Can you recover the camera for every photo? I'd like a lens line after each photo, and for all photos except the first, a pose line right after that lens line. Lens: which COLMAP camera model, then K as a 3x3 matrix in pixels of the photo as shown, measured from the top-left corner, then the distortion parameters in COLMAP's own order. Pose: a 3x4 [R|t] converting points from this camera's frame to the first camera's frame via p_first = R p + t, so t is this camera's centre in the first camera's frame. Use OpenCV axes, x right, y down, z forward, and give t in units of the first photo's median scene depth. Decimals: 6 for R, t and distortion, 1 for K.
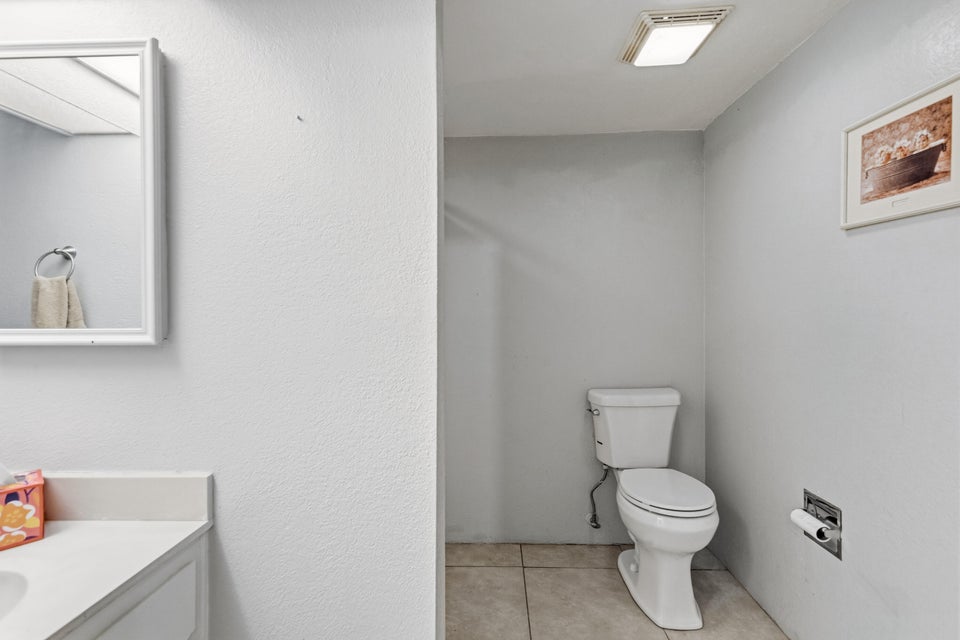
lens RADIAL K [[440.8, 0, 477.7], [0, 440.8, 321.9], [0, 0, 1]] dist [0.013390, -0.002179]
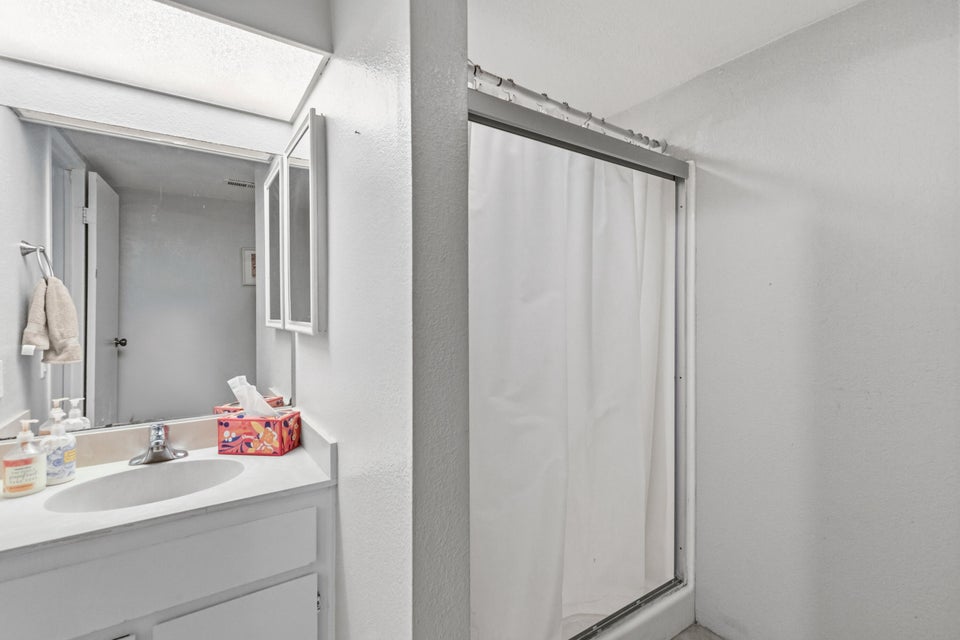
lens RADIAL K [[440.8, 0, 482.5], [0, 440.8, 314.1], [0, 0, 1]] dist [0.013390, -0.002179]
pose [[0.590919, 0.011820, -0.806644, 0.635077], [-0.019085, 0.999818, 0.000670, -0.021961], [0.806505, 0.014999, 0.591037, 0.602664]]
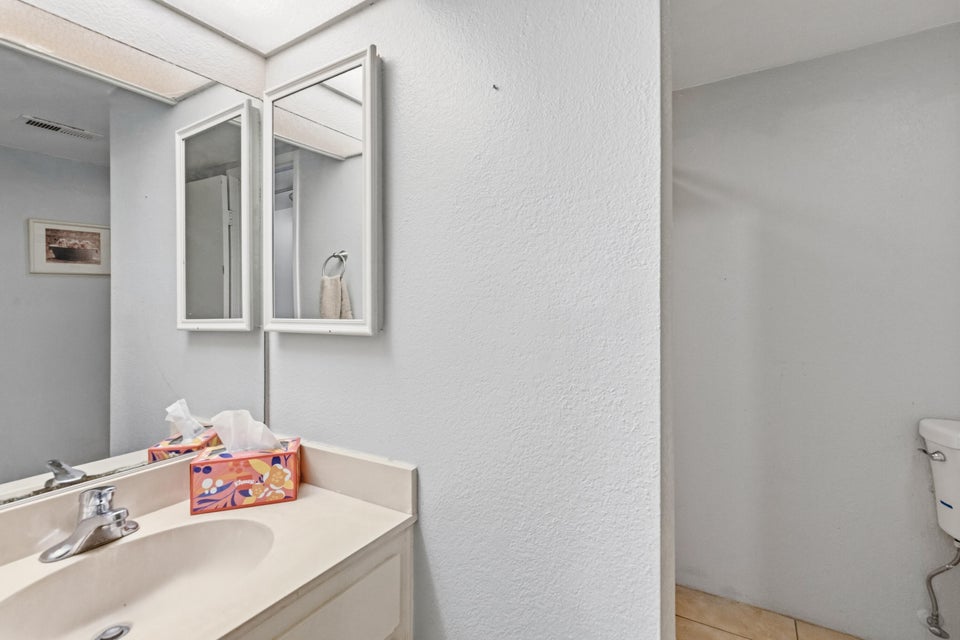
lens RADIAL K [[440.8, 0, 477.8], [0, 440.8, 306.2], [0, 0, 1]] dist [0.013390, -0.002179]
pose [[0.872150, -0.002147, -0.489234, 0.002684], [-0.005250, 0.999892, -0.013748, -0.004245], [0.489211, 0.014559, 0.872044, 0.205170]]
